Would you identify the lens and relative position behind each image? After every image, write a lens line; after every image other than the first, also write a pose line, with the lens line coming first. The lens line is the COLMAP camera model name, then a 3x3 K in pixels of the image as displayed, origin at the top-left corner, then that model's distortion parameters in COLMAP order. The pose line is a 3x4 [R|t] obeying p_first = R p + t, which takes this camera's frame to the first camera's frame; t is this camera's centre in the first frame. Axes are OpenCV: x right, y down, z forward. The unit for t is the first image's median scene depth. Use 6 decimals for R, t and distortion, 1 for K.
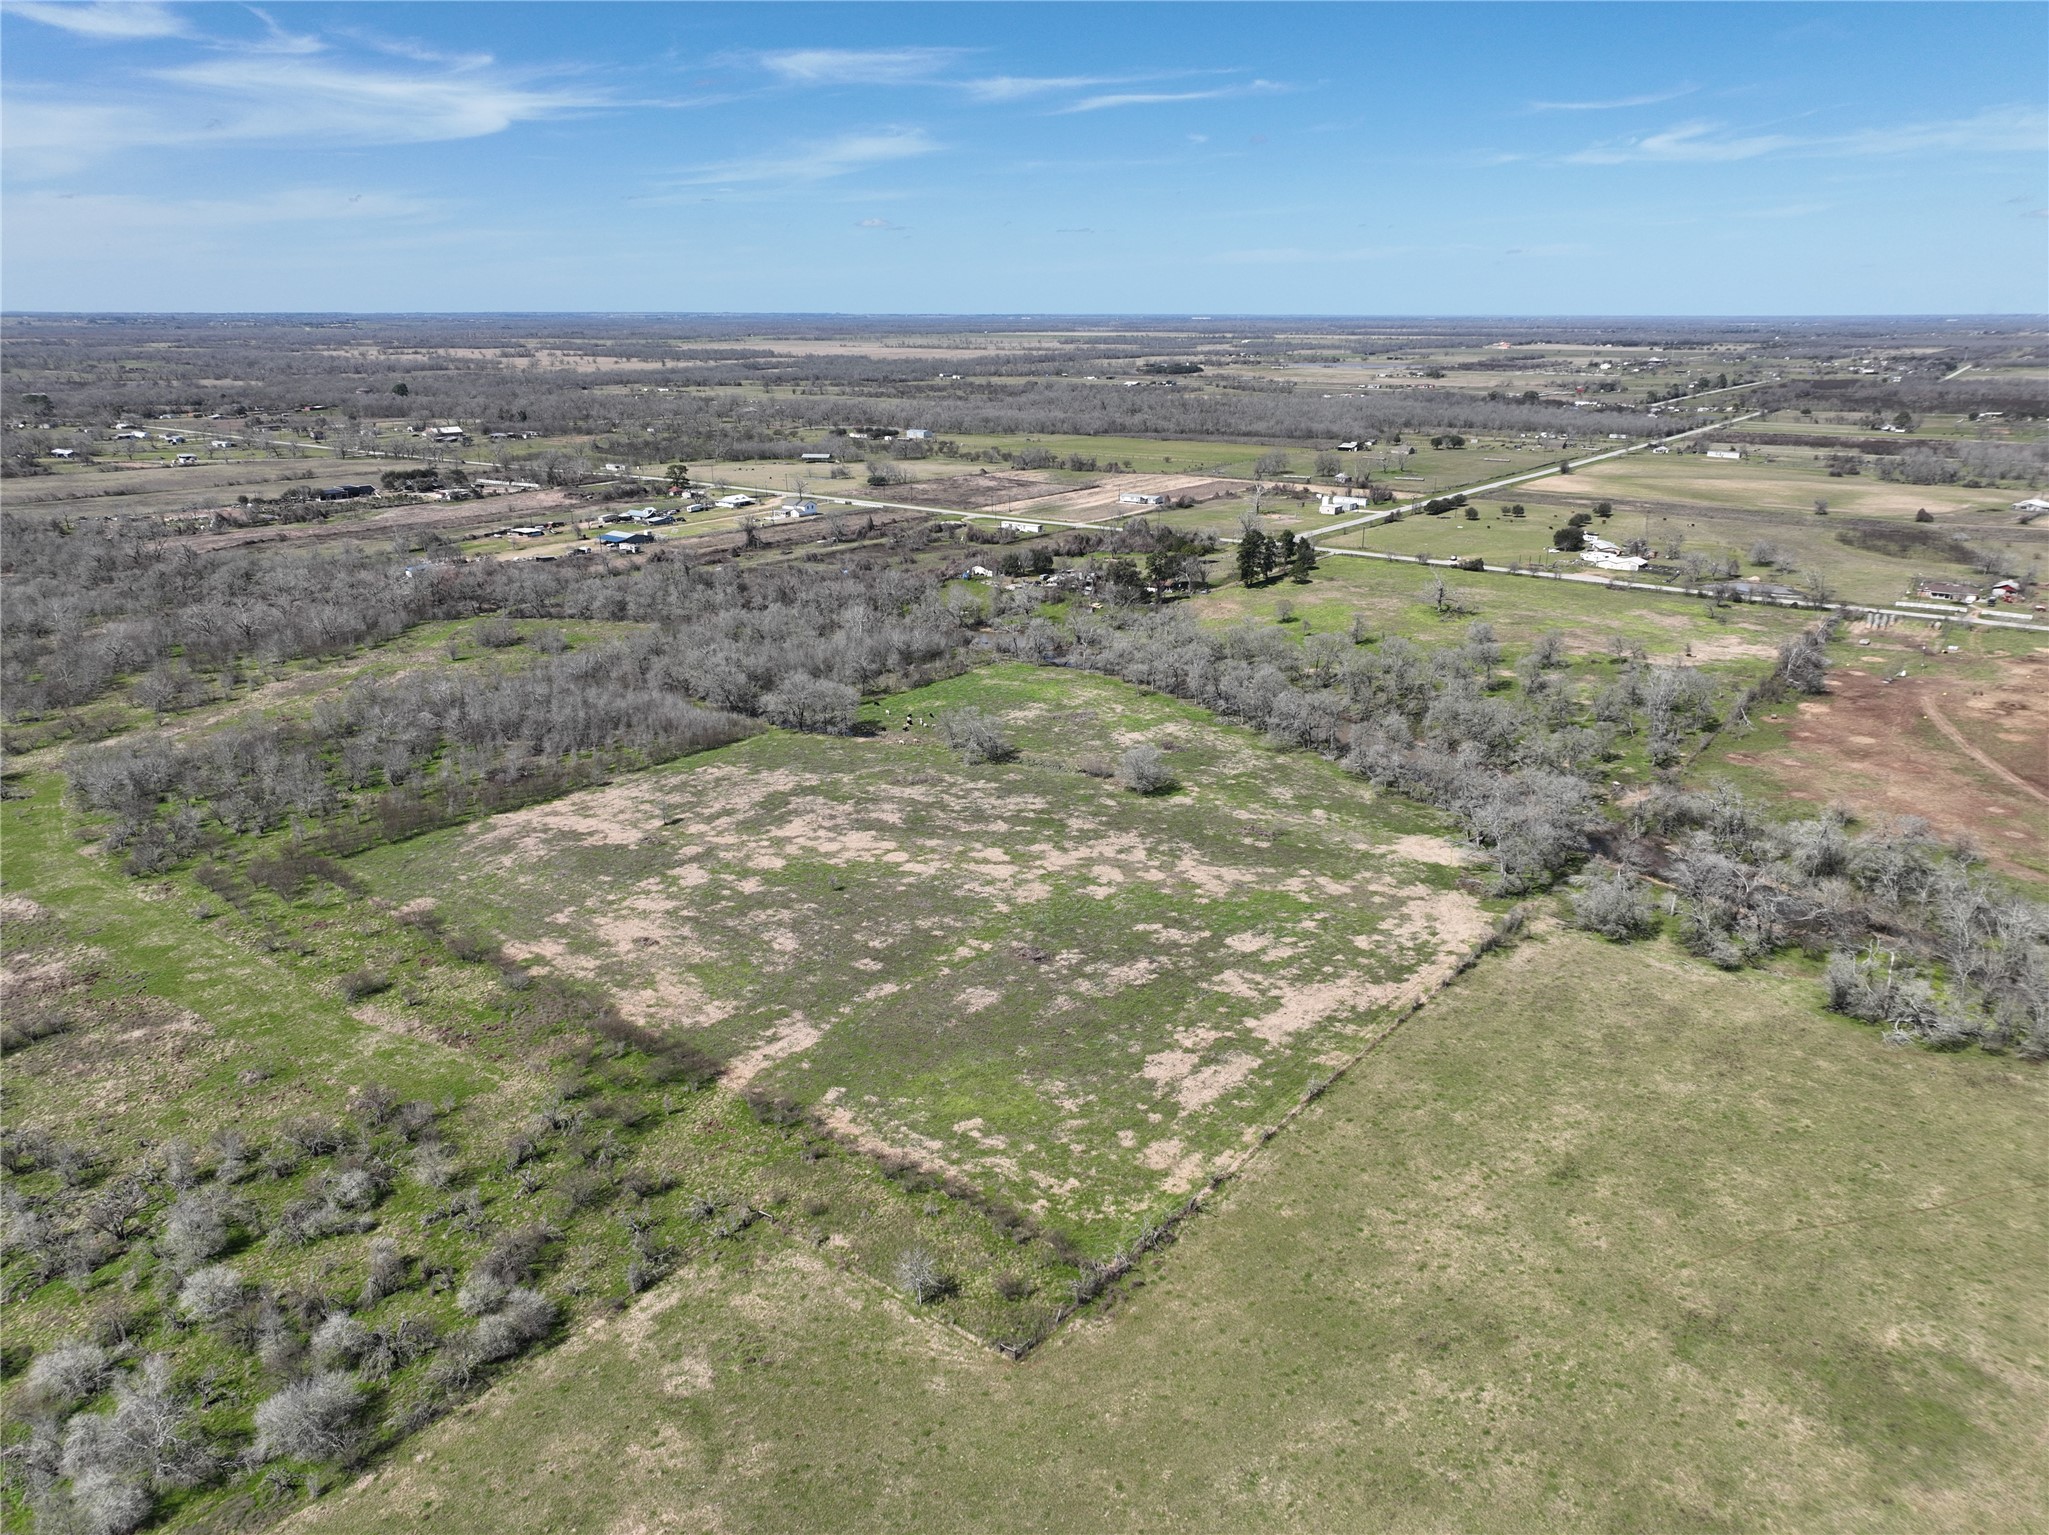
lens RADIAL K [[1436.0, 0, 1023.3], [0, 1436.0, 764.6], [0, 0, 1]] dist [-0.001493, 0.016660]
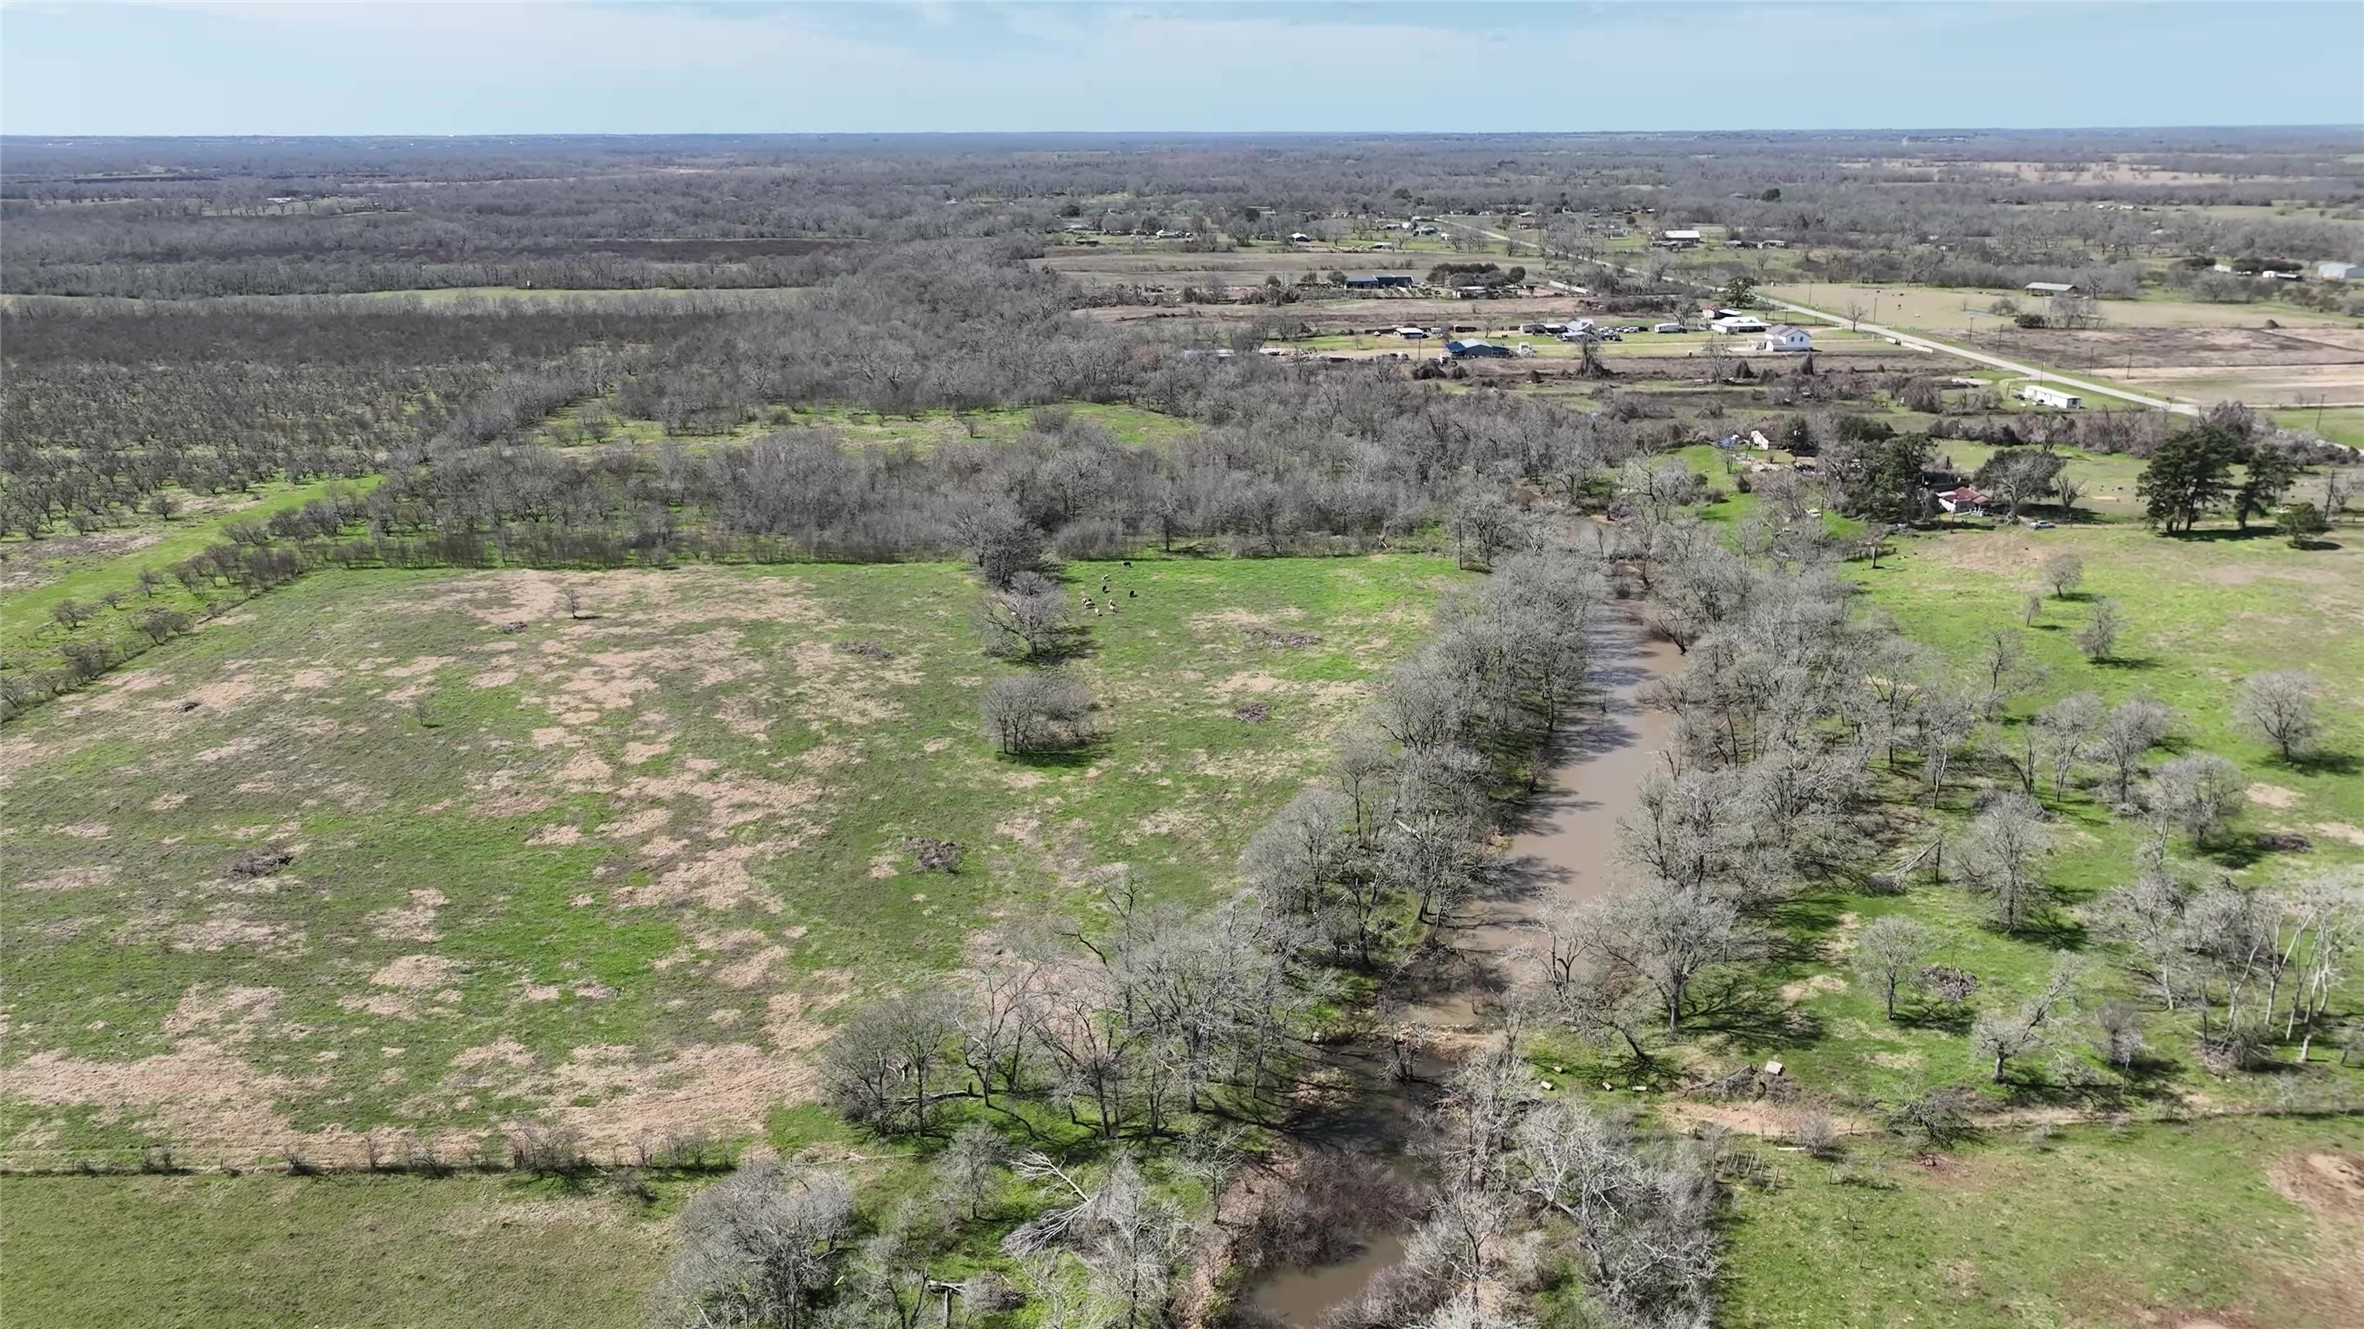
lens RADIAL K [[1656.3, 0, 1181.7], [0, 1656.3, 664.0], [0, 0, 1]] dist [-0.002850, 0.019240]
pose [[0.642070, 0.232988, -0.730385, 0.712363], [-0.227324, 0.967716, 0.108857, -0.121656], [0.732168, 0.096140, 0.674305, 0.670503]]
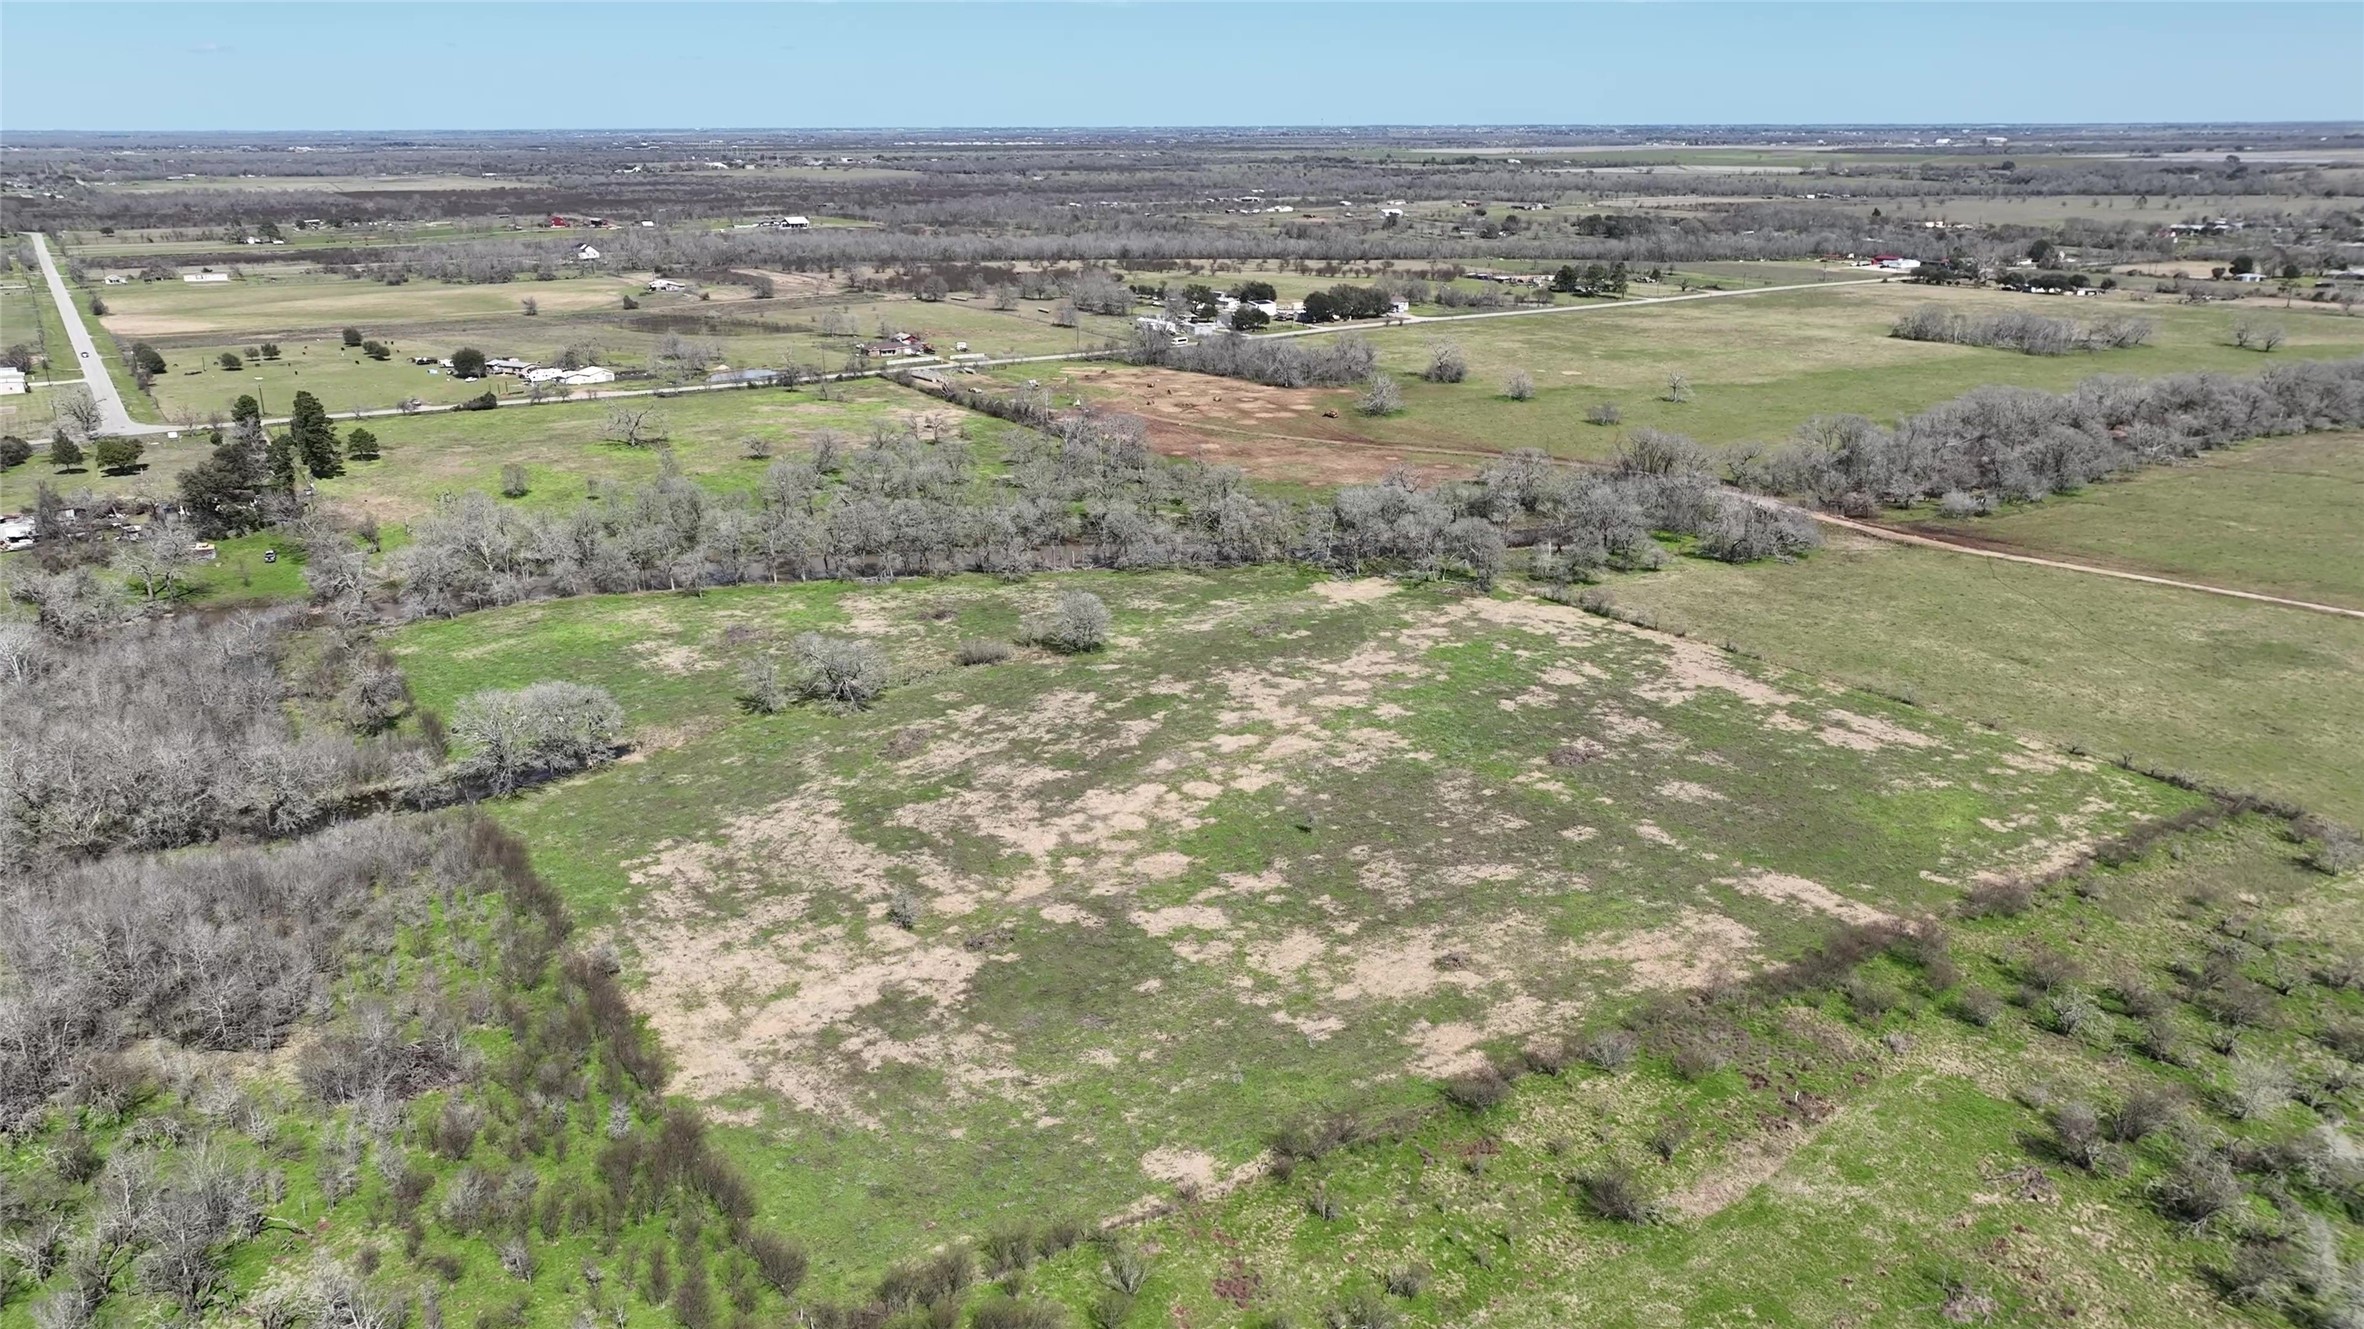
lens RADIAL K [[1656.3, 0, 1185.5], [0, 1656.3, 662.0], [0, 0, 1]] dist [-0.002850, 0.019240]
pose [[0.332850, -0.294292, 0.895881, -0.799599], [0.289537, 0.936056, 0.199917, -0.157028], [-0.897429, 0.192848, 0.396775, 0.689061]]
